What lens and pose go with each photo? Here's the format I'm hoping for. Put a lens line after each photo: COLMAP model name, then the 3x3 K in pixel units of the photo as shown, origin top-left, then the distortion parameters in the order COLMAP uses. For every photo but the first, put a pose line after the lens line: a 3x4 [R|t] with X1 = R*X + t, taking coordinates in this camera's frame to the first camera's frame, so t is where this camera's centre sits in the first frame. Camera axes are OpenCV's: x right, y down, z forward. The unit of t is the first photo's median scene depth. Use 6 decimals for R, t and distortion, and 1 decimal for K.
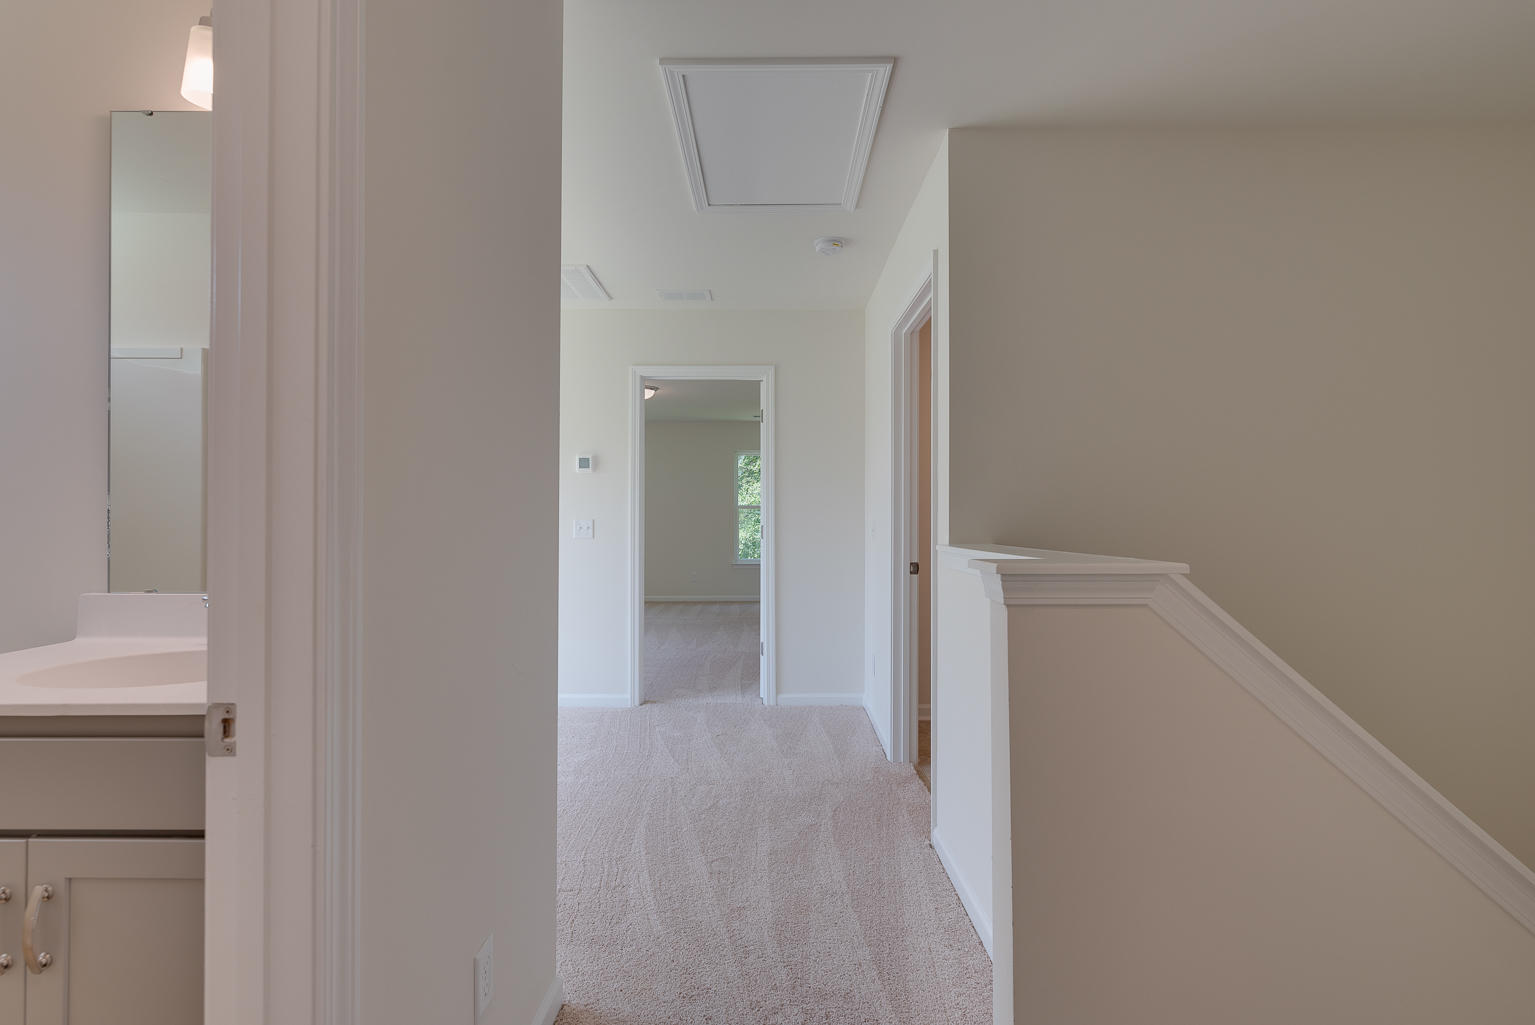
lens RADIAL K [[734.5, 0, 767.7], [0, 734.5, 517.2], [0, 0, 1]] dist [-0.007012, 0.001744]
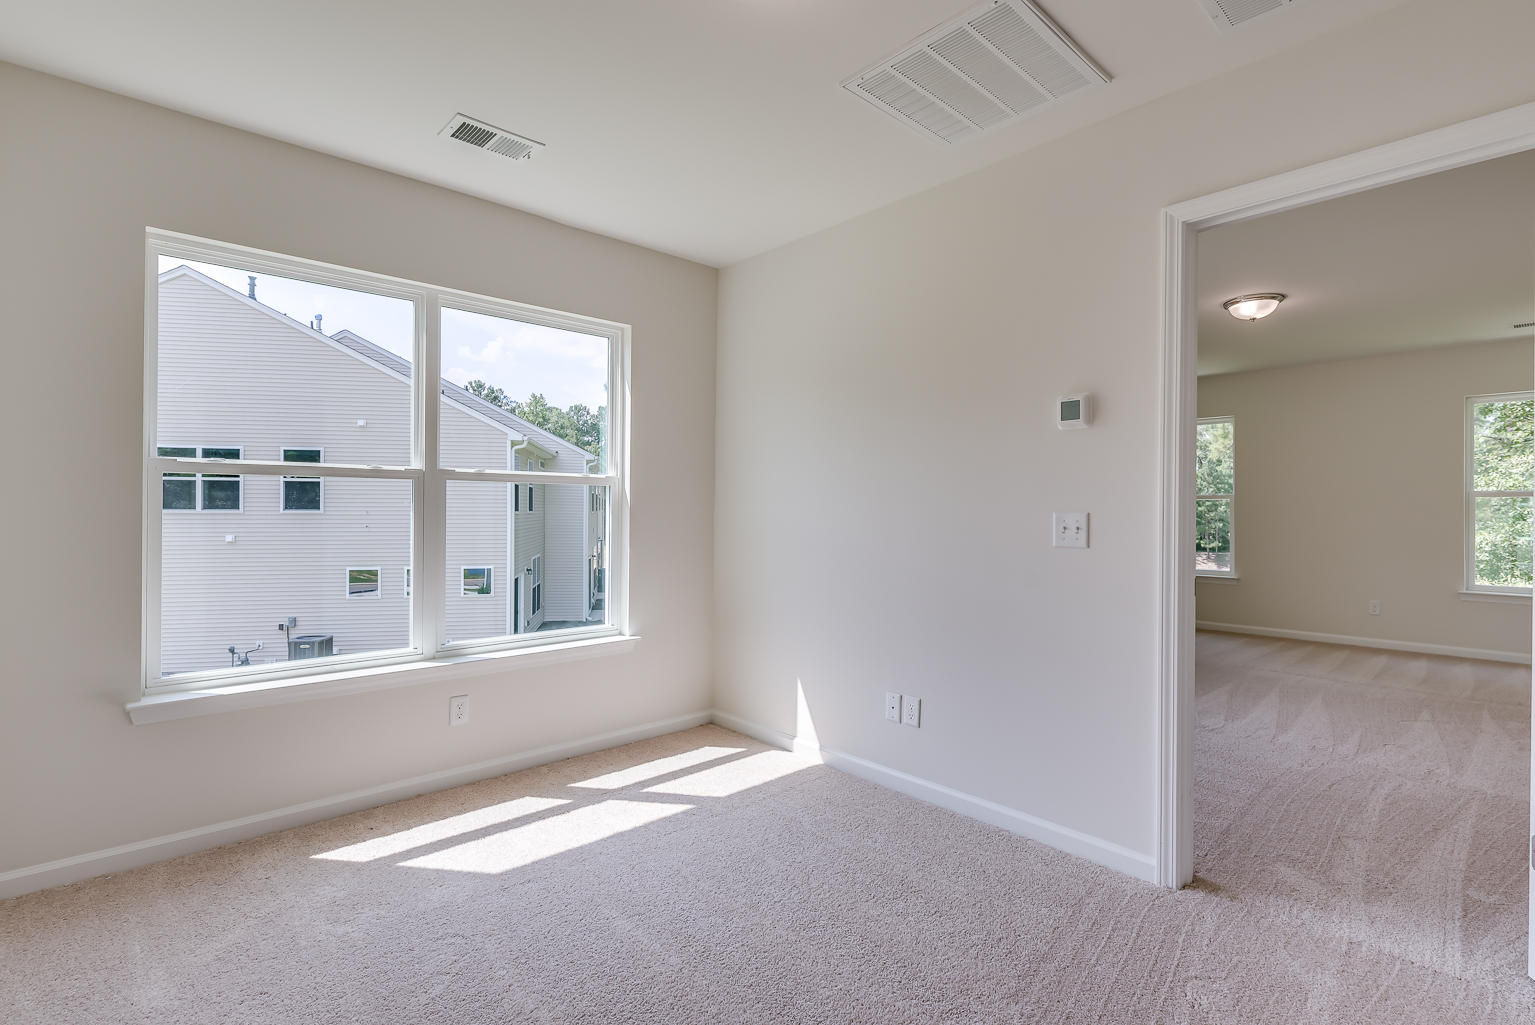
lens RADIAL K [[734.5, 0, 759.6], [0, 734.5, 503.6], [0, 0, 1]] dist [-0.007012, 0.001744]
pose [[0.682127, 0.006818, -0.731202, -0.005633], [-0.010367, 0.999946, -0.000348, -0.001394], [0.731160, 0.007818, 0.682161, 0.362126]]
